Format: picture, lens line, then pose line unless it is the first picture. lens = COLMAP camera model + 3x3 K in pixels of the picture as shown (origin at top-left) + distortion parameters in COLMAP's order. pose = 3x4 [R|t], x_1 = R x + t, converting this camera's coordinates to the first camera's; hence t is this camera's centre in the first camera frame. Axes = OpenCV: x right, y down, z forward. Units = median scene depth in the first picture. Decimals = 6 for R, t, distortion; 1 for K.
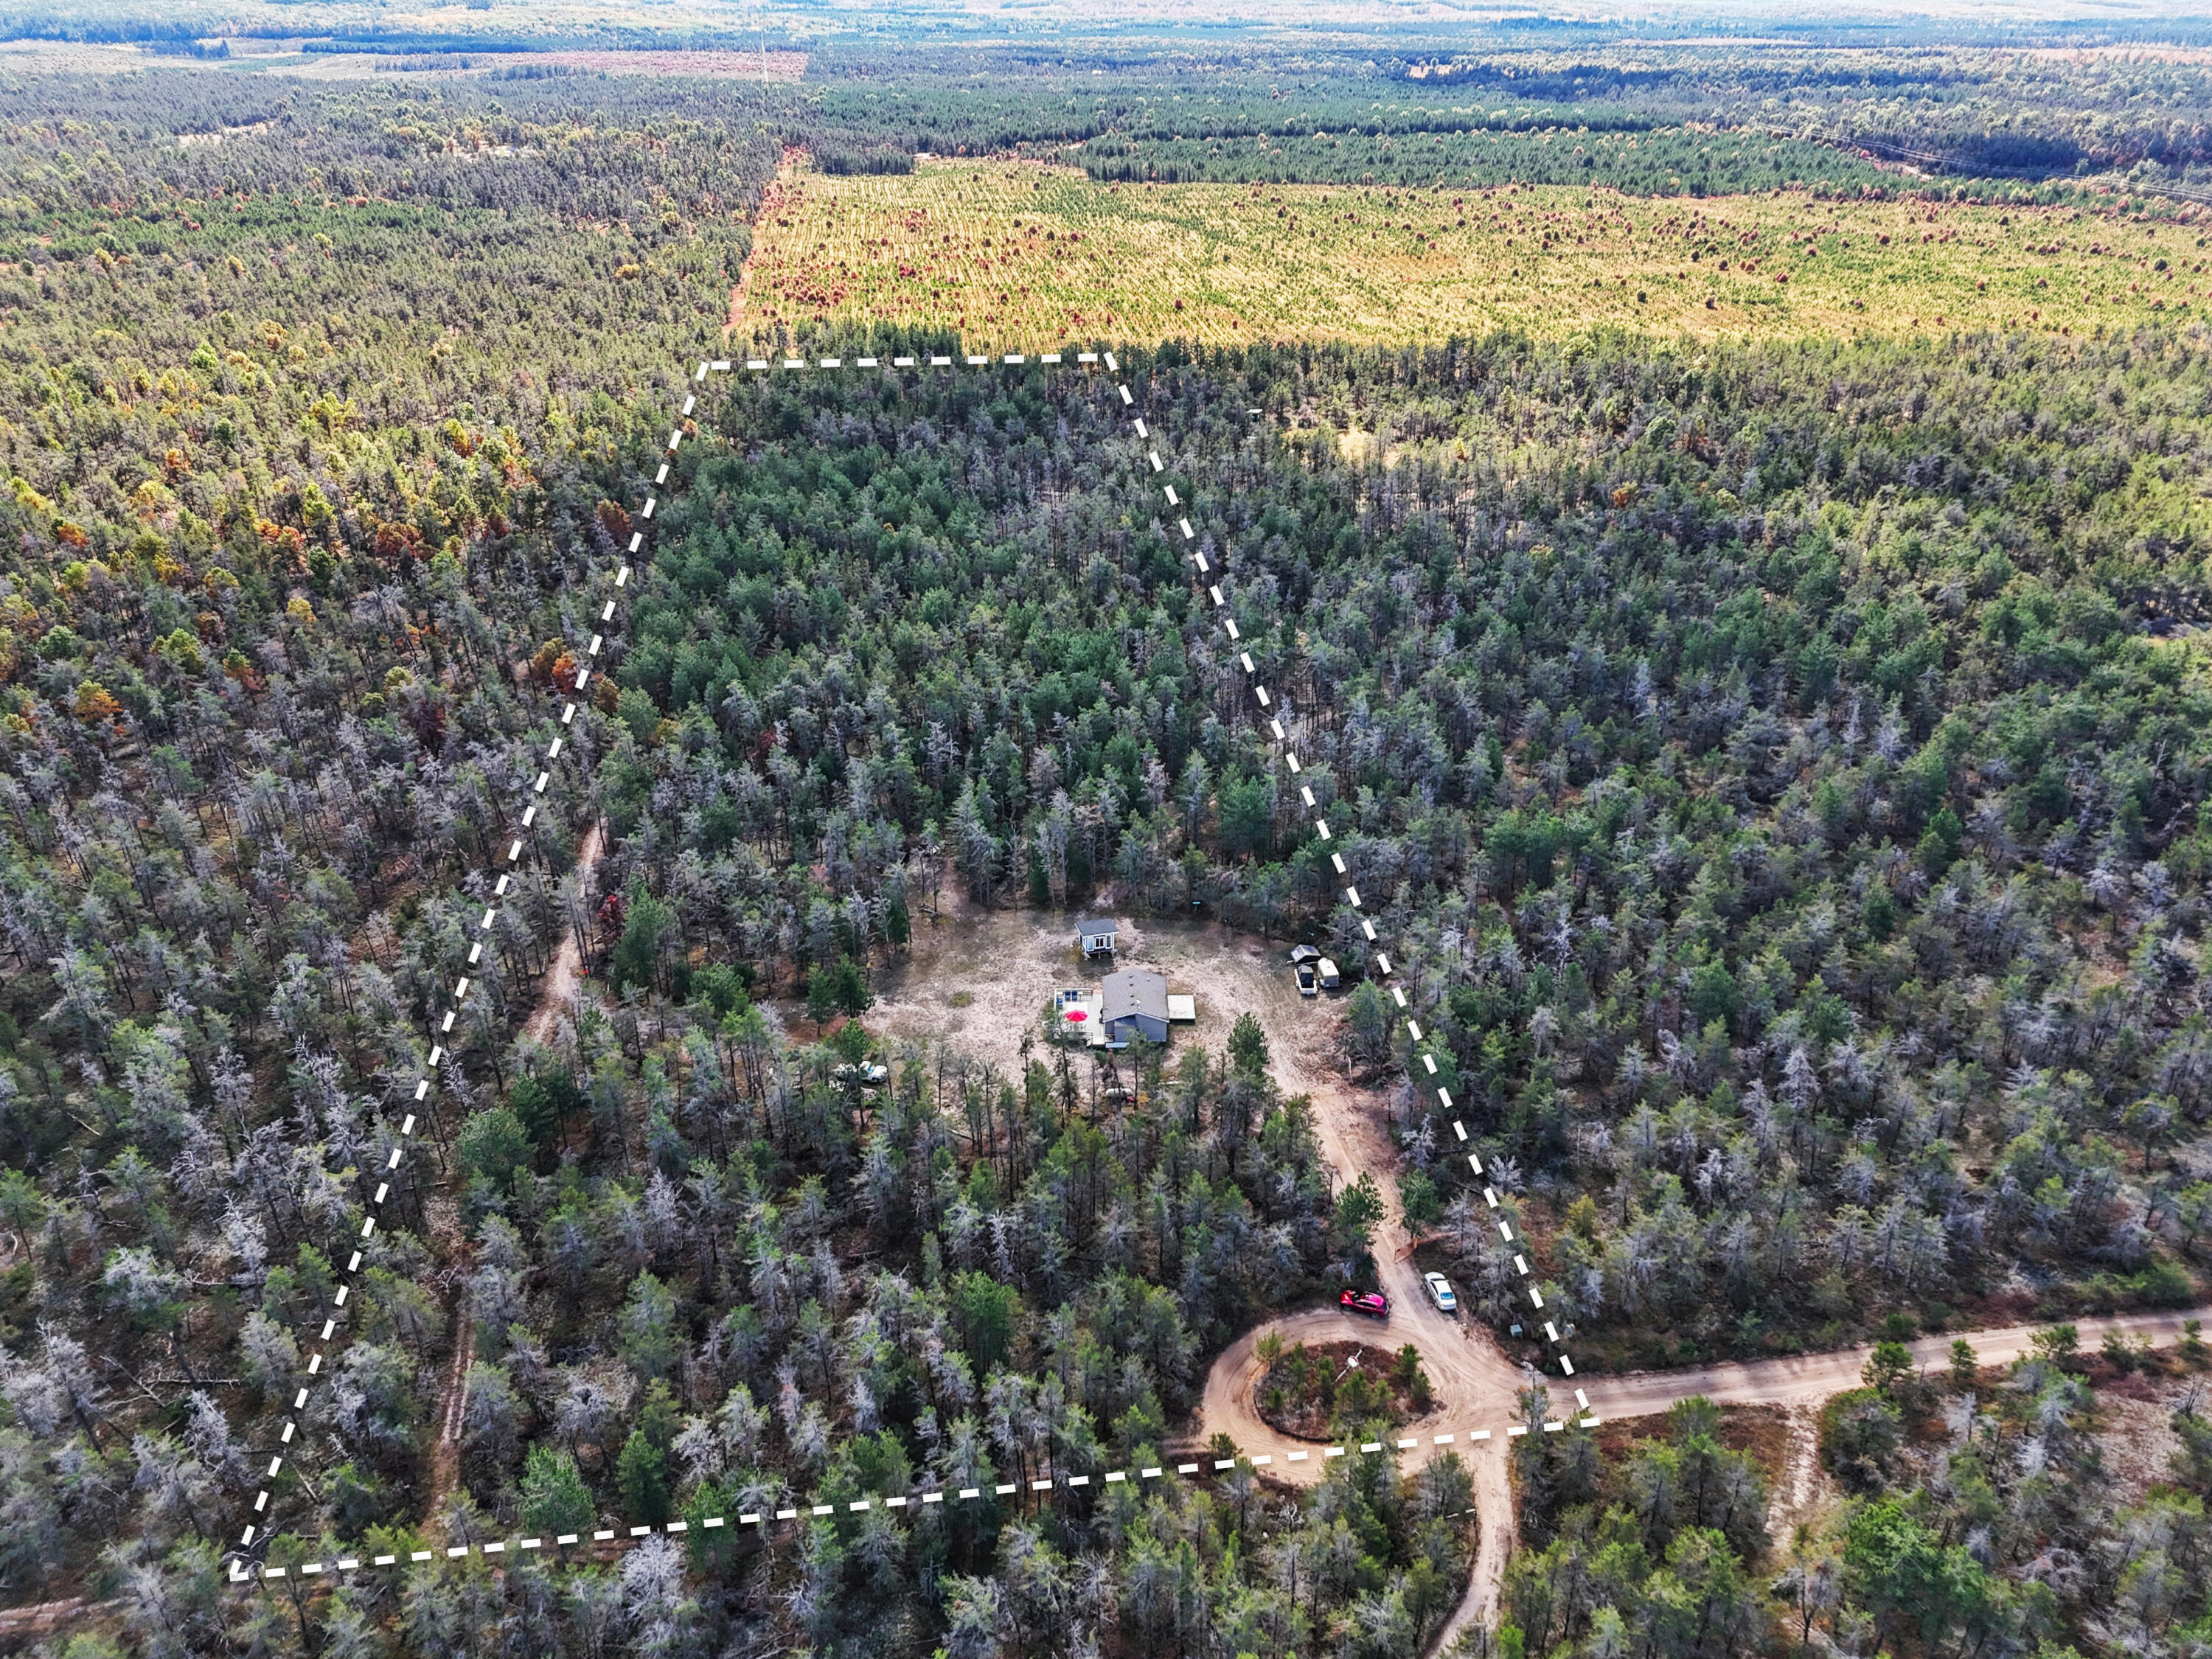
lens RADIAL K [[1641.9, 0, 1110.8], [0, 1641.9, 838.7], [0, 0, 1]] dist [0.036733, -0.025578]
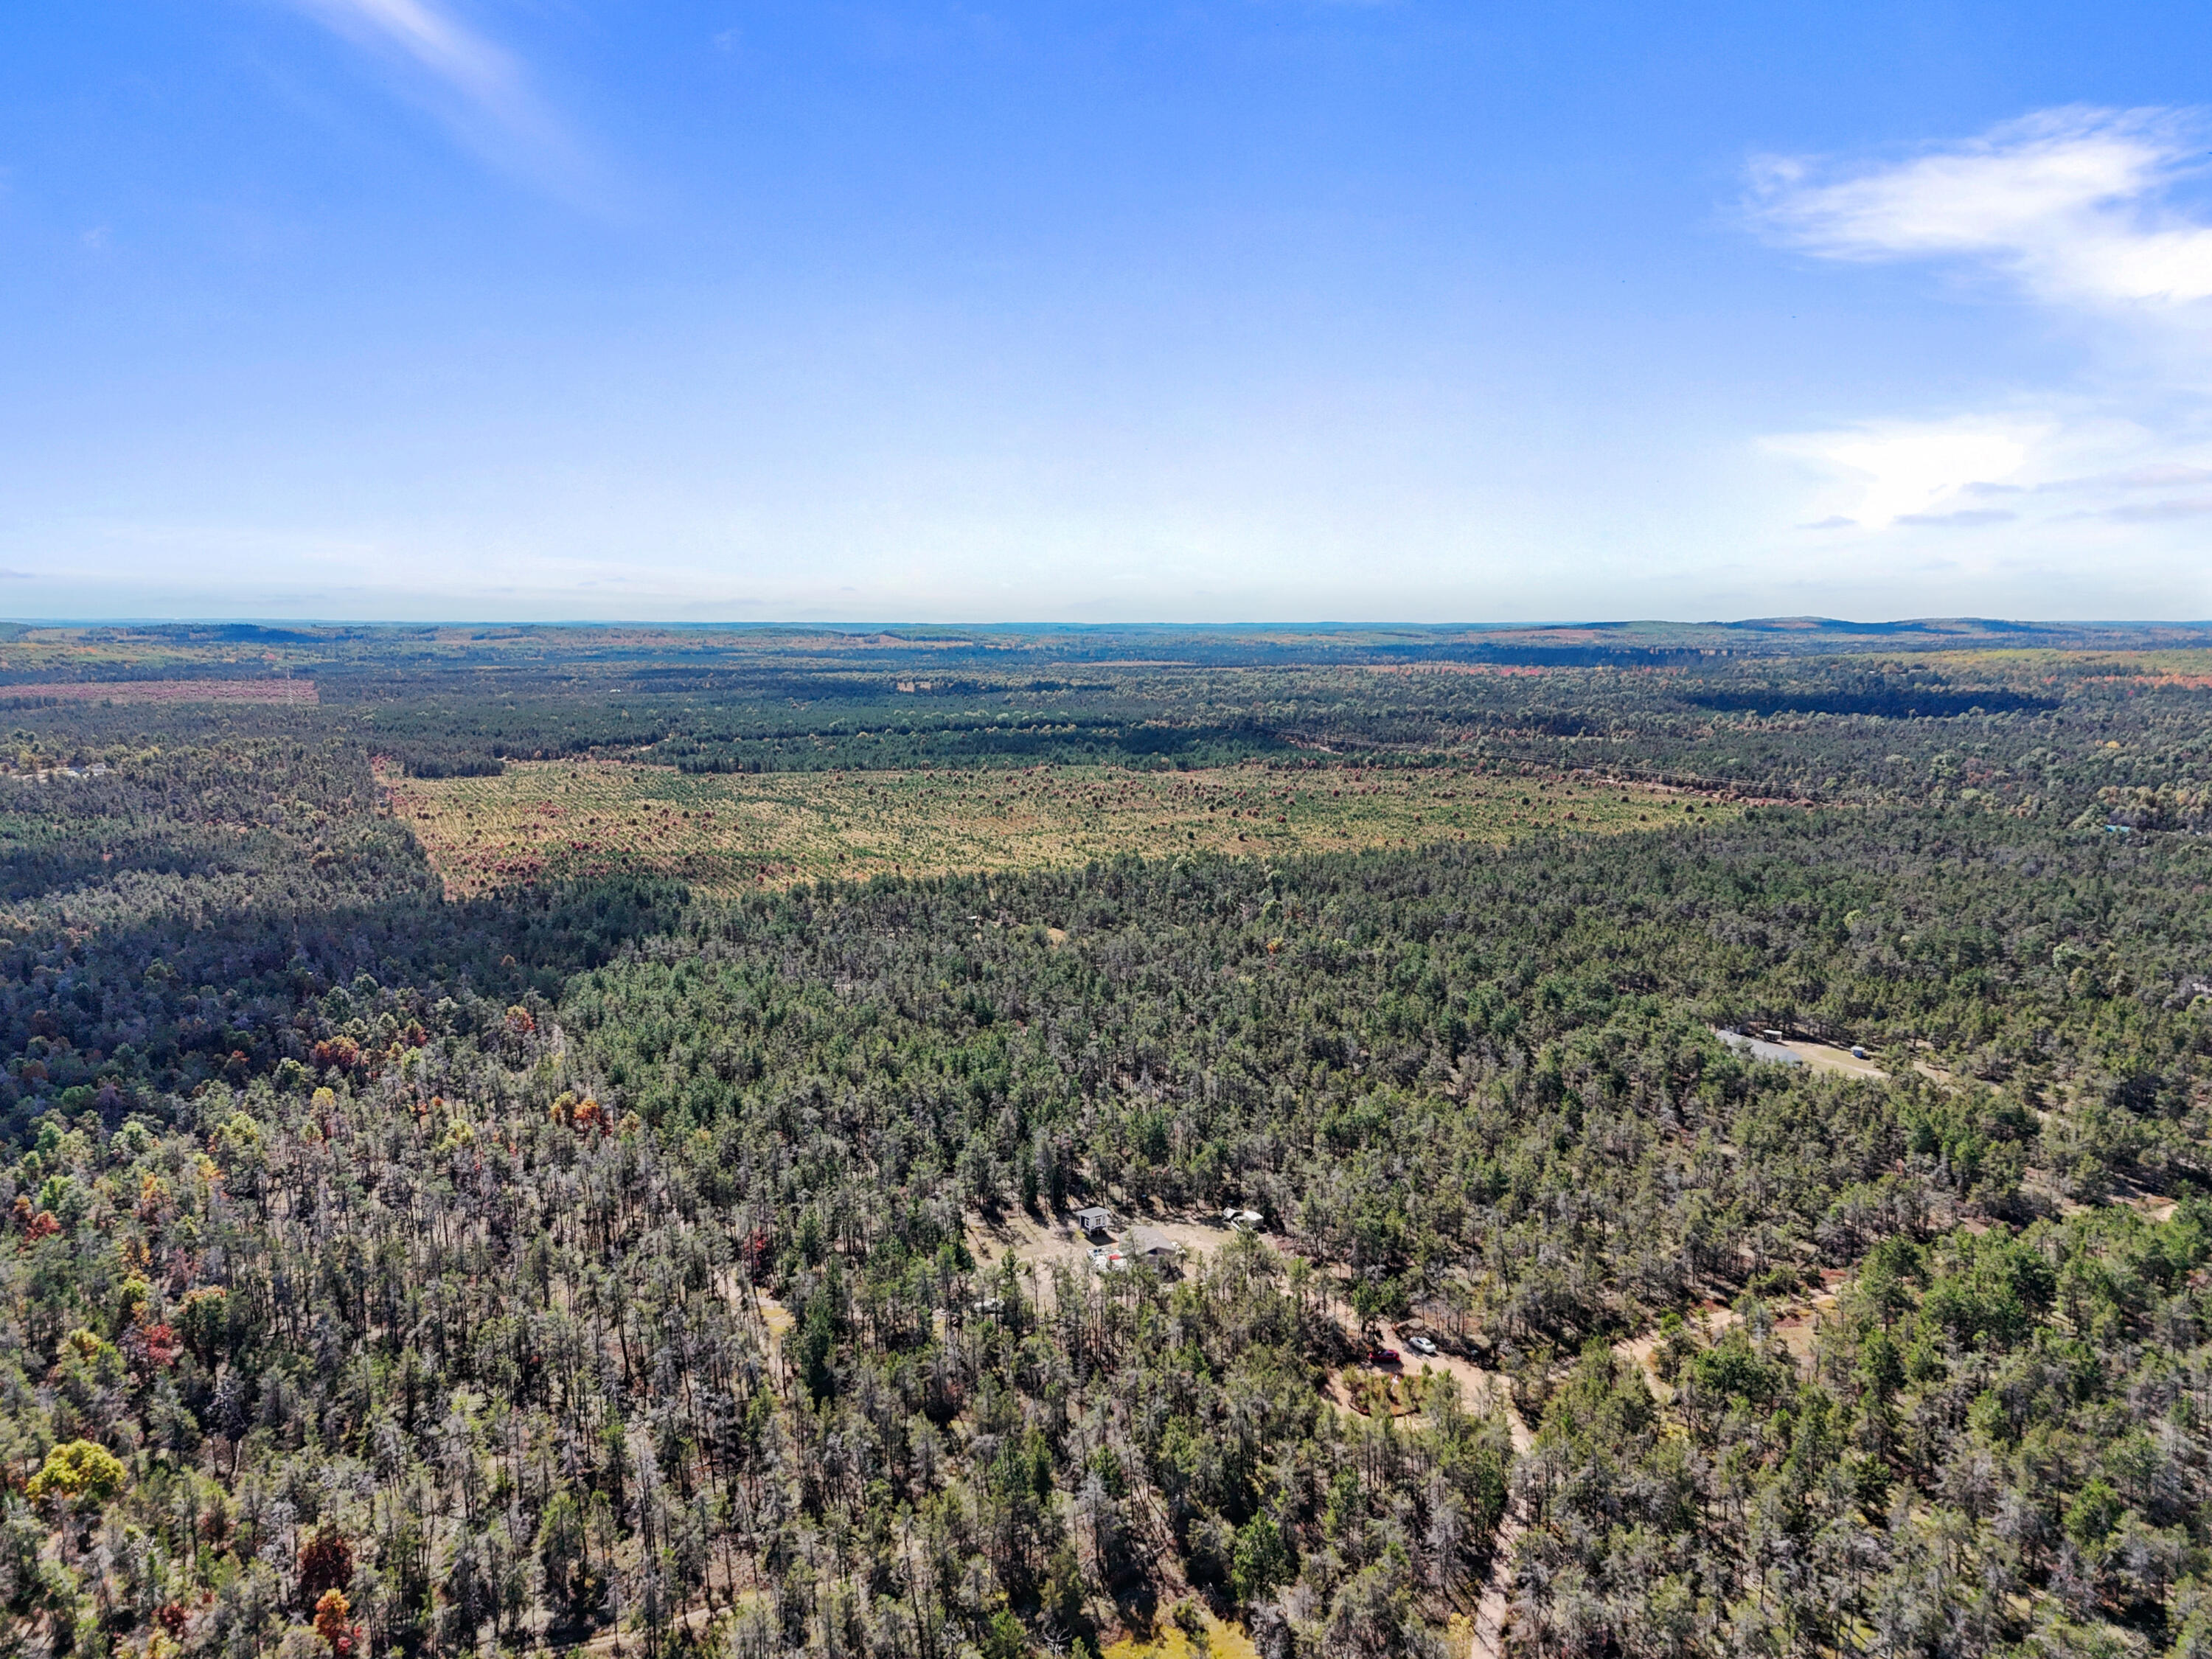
lens RADIAL K [[1641.9, 0, 1101.4], [0, 1641.9, 825.7], [0, 0, 1]] dist [0.036733, -0.025578]
pose [[0.948399, -0.043010, 0.314149, -0.101305], [0.148556, 0.935563, -0.320396, 0.046405], [-0.280126, 0.350532, 0.893676, -0.094374]]
